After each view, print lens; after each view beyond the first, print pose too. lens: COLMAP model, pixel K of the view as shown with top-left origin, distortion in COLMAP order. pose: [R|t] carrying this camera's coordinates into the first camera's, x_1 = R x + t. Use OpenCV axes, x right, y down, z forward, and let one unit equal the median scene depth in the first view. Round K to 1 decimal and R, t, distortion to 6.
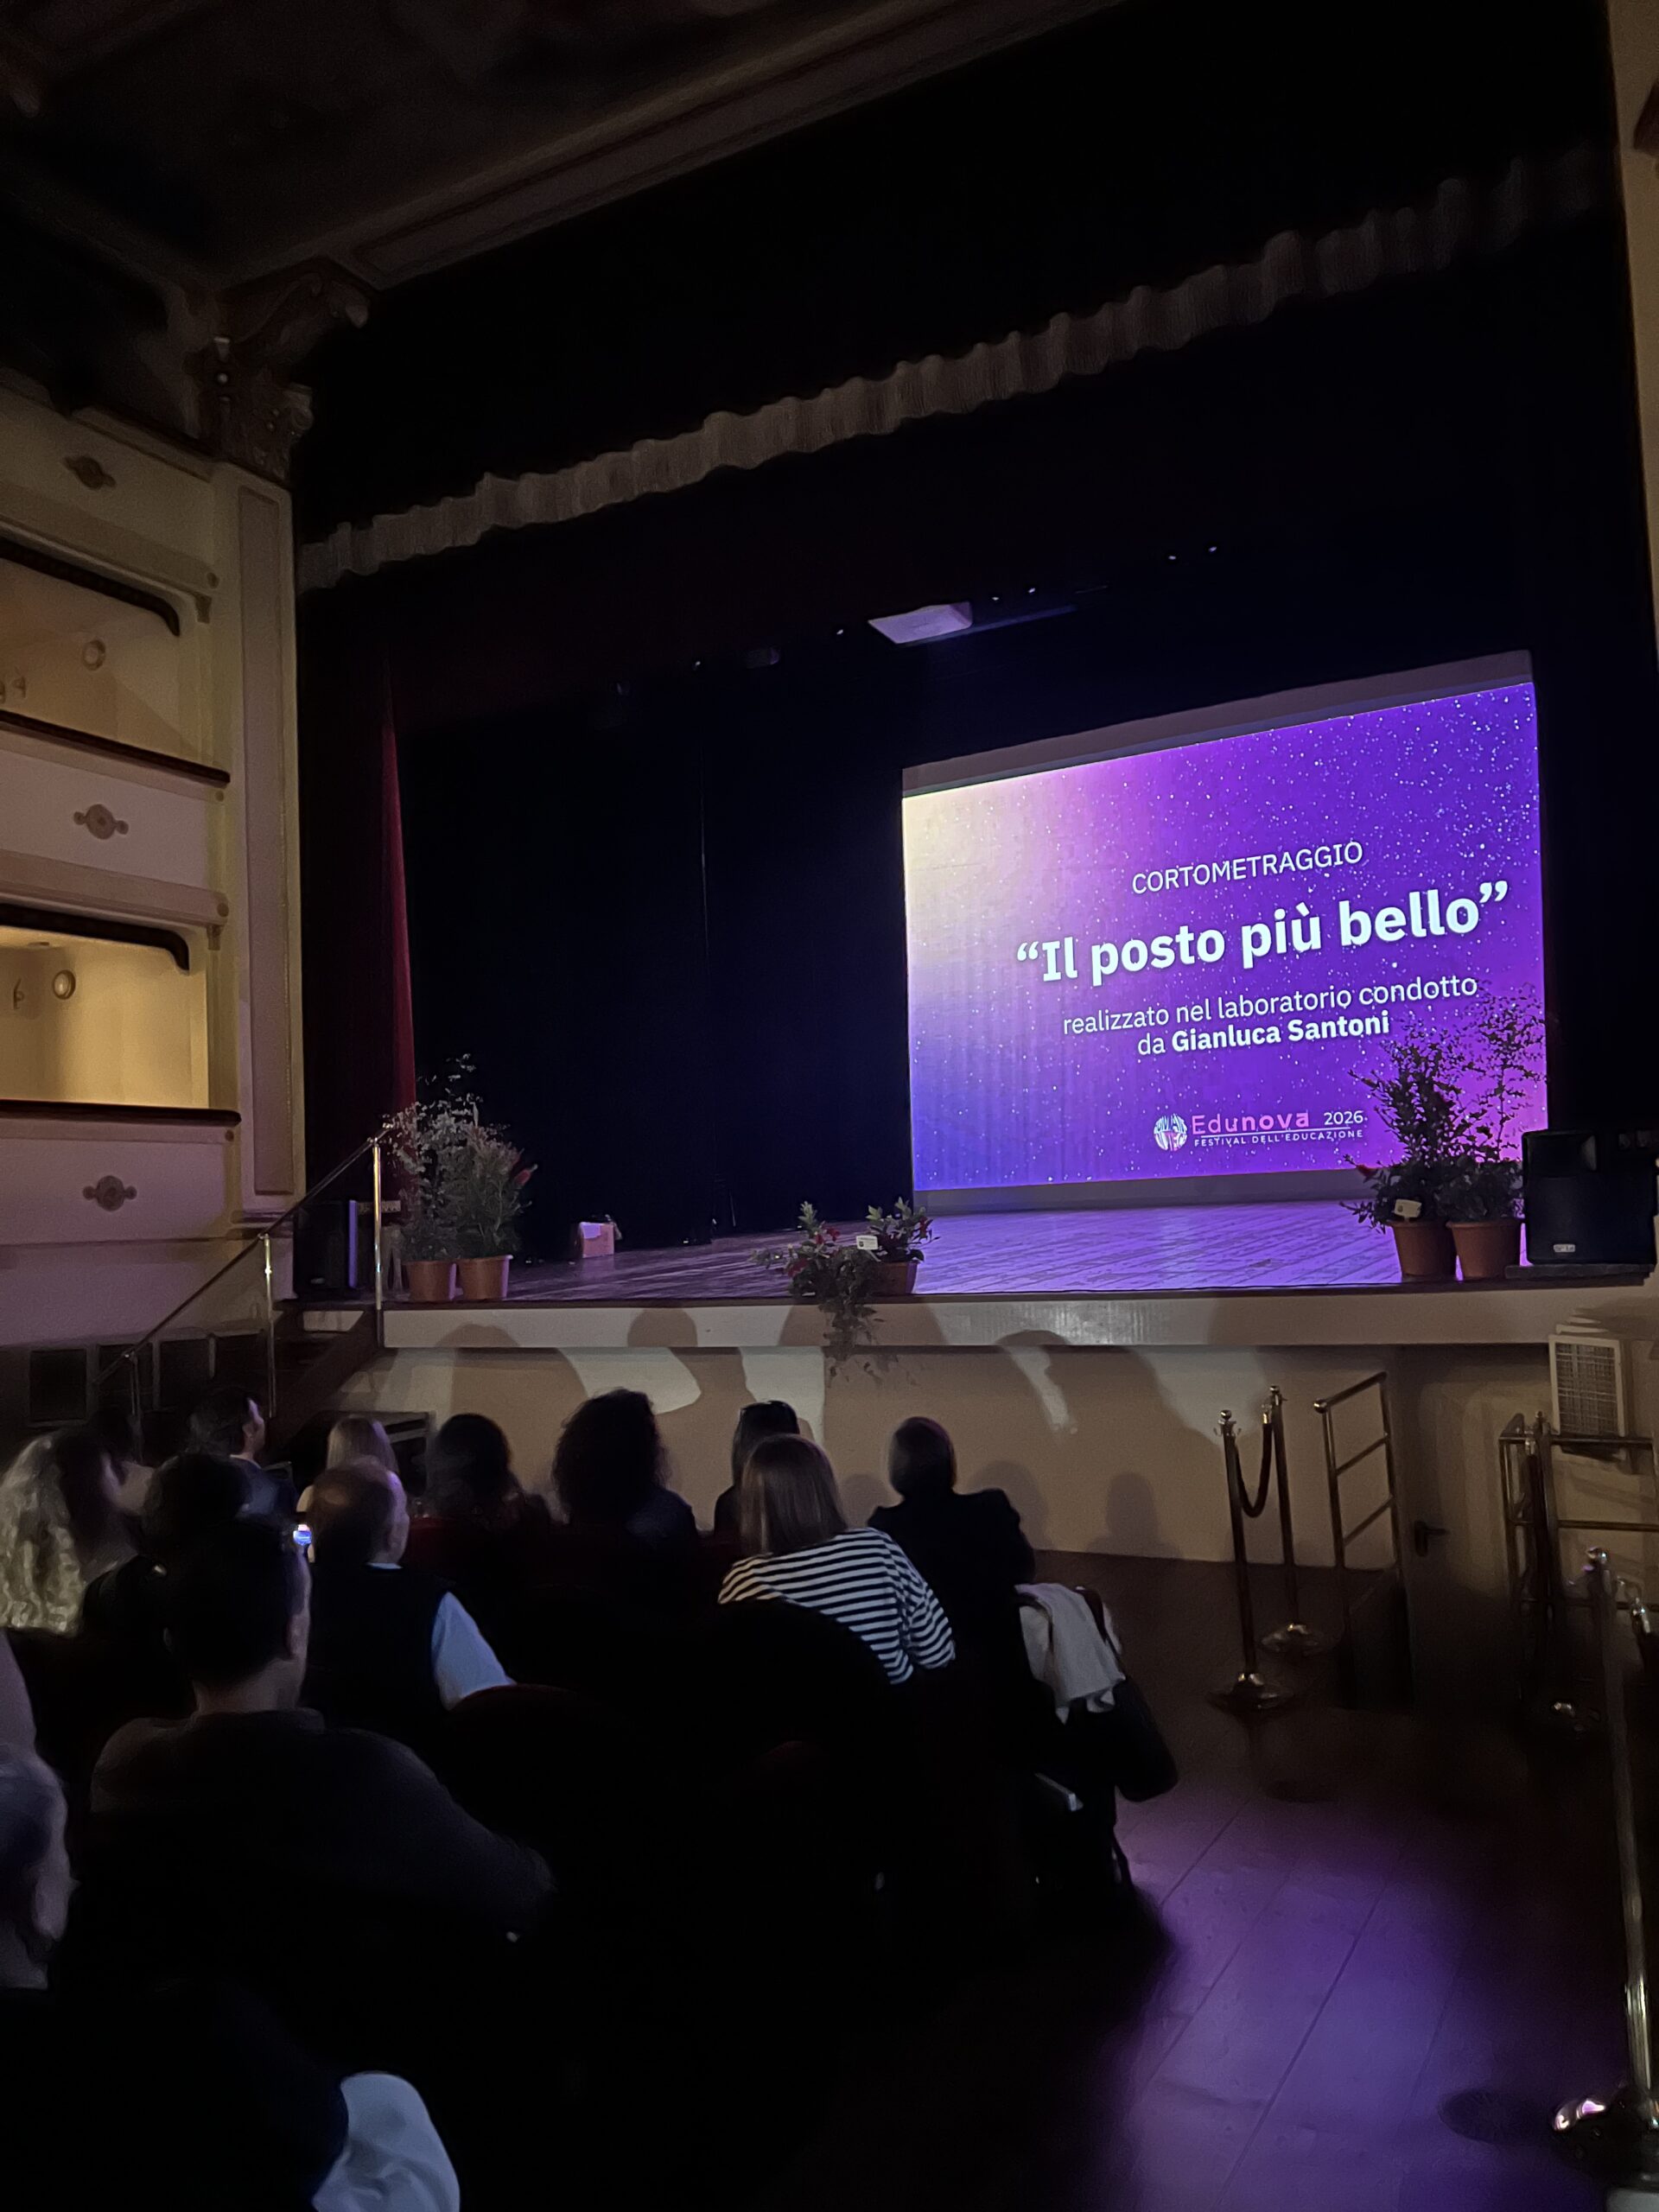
lens RADIAL K [[1664.0, 0, 829.5], [0, 1664.0, 1106.0], [0, 0, 1]] dist [0.049009, -0.053168]
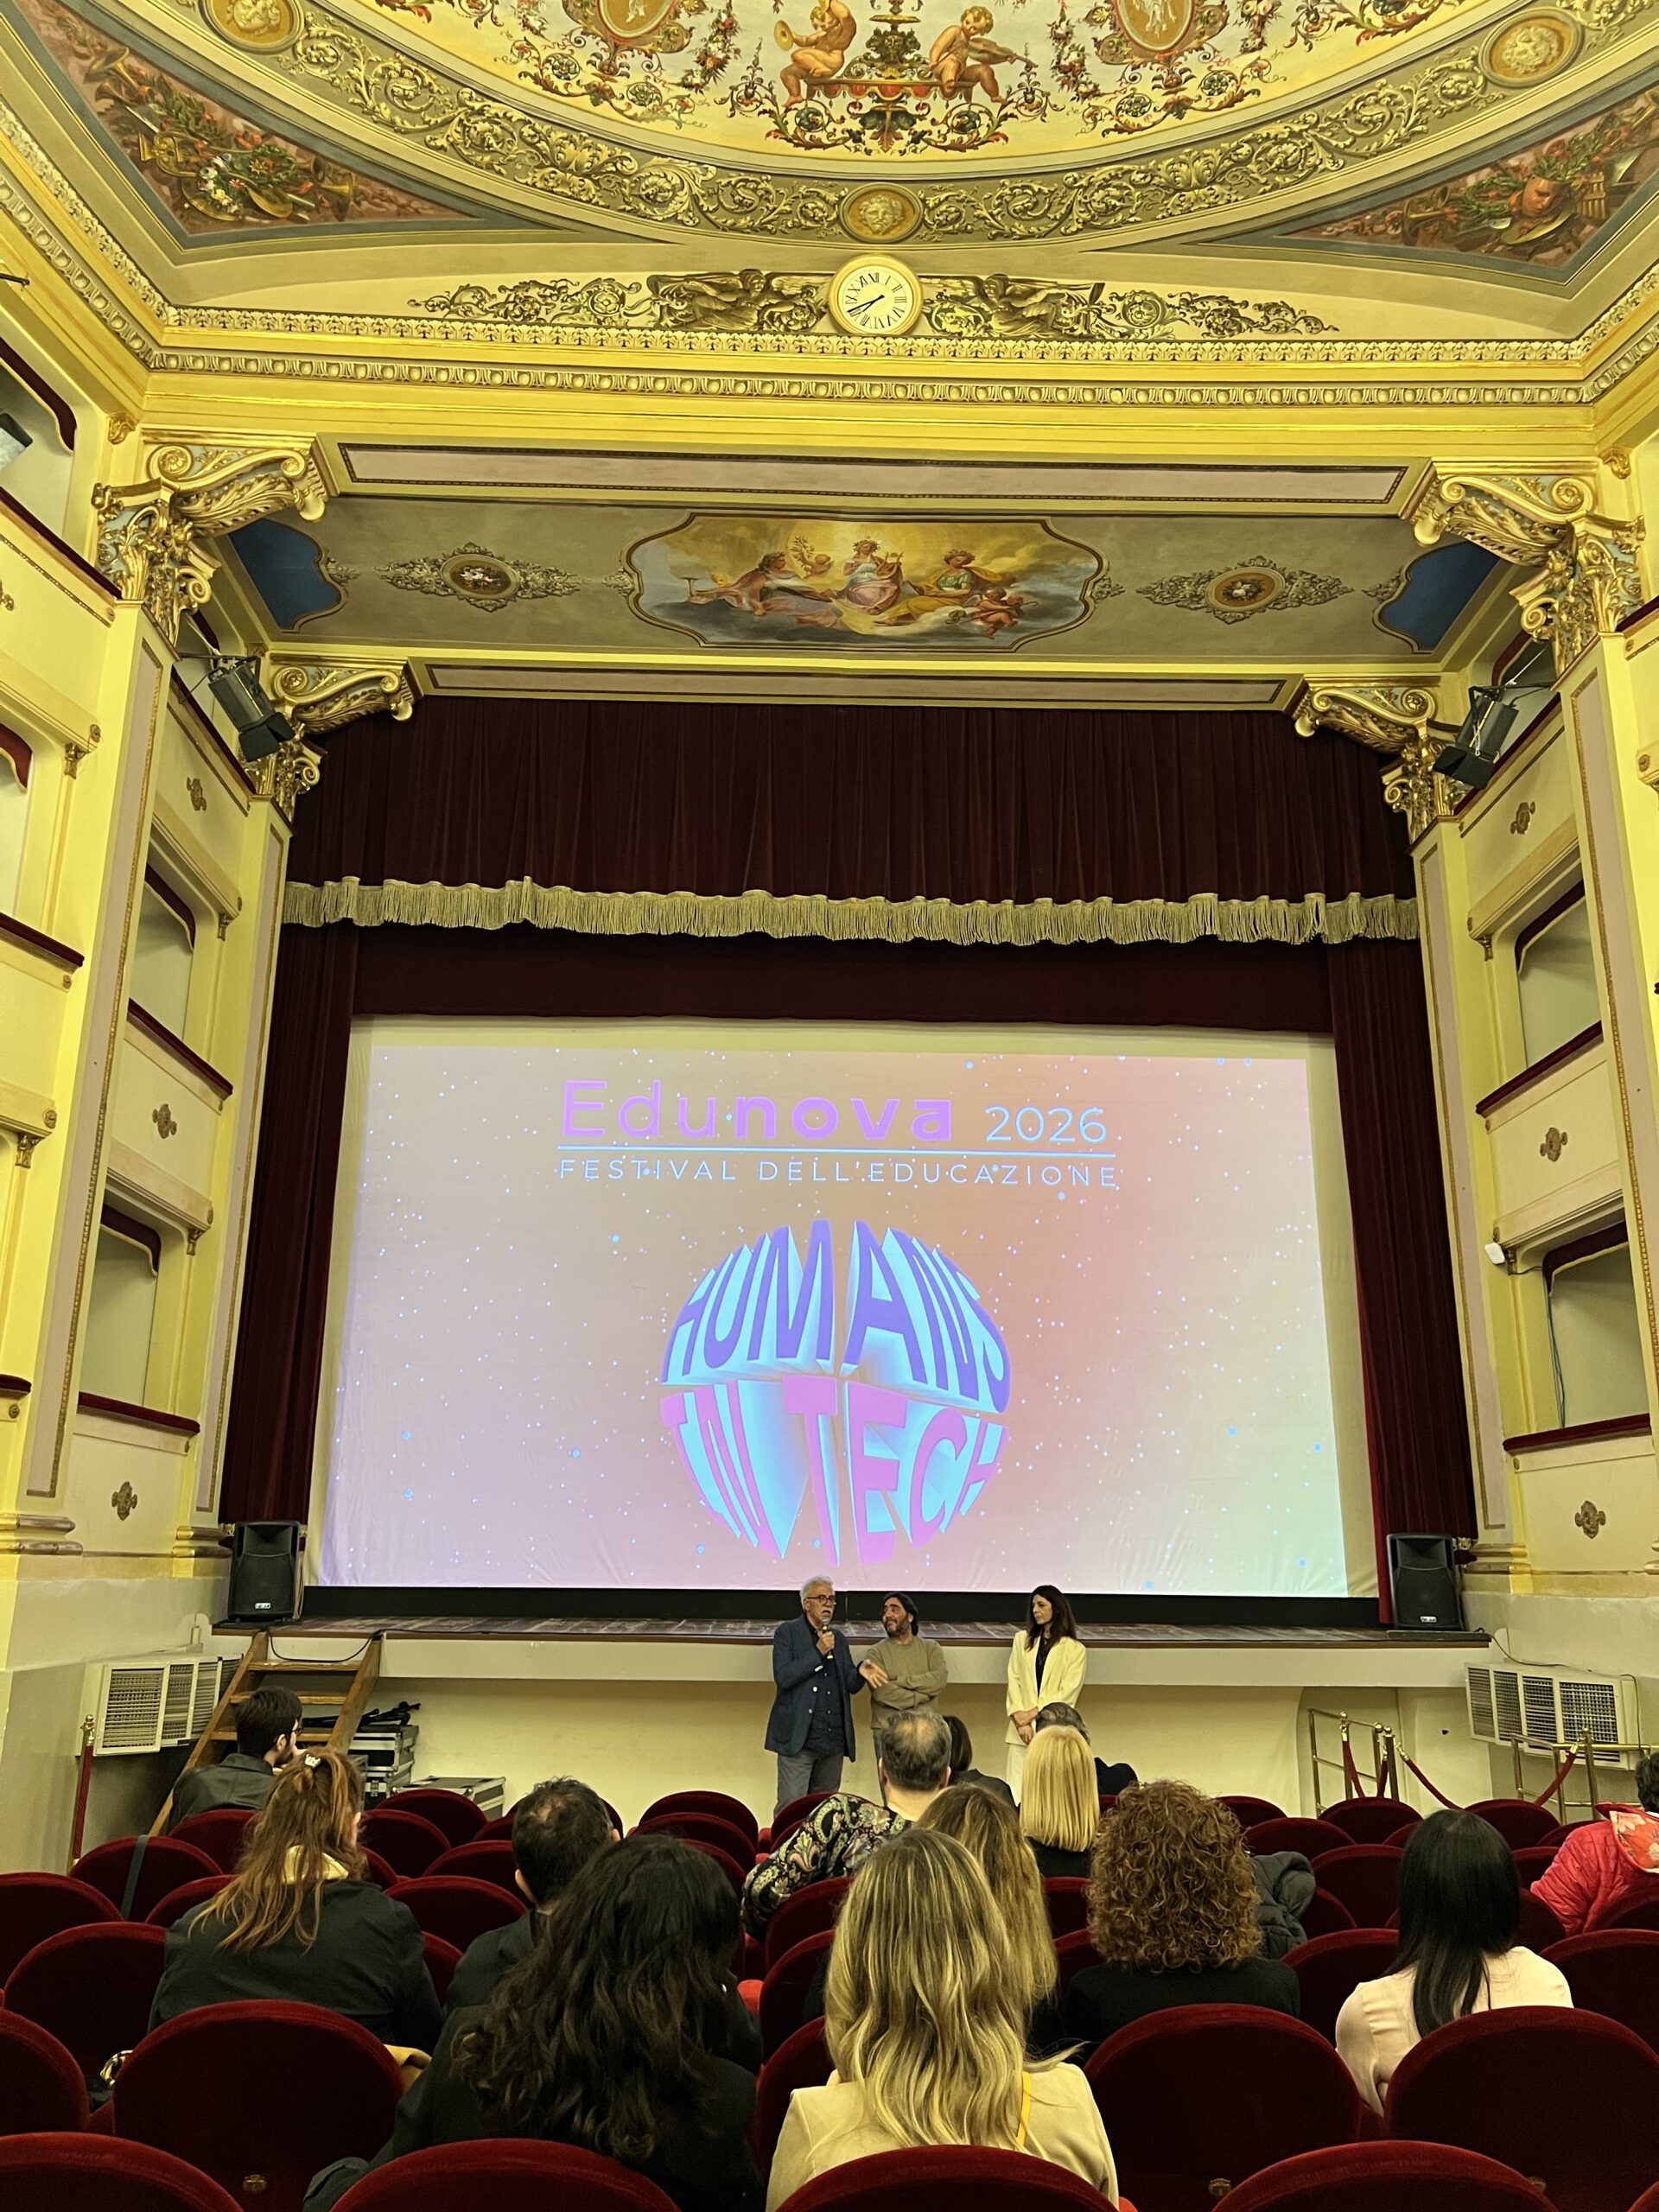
lens RADIAL K [[1664.0, 0, 829.5], [0, 1664.0, 1106.0], [0, 0, 1]] dist [0.049009, -0.053168]
pose [[0.870488, 0.178428, 0.458709, -0.533248], [-0.082561, 0.971705, -0.221297, 0.011261], [-0.485216, 0.154765, 0.860589, -0.061852]]
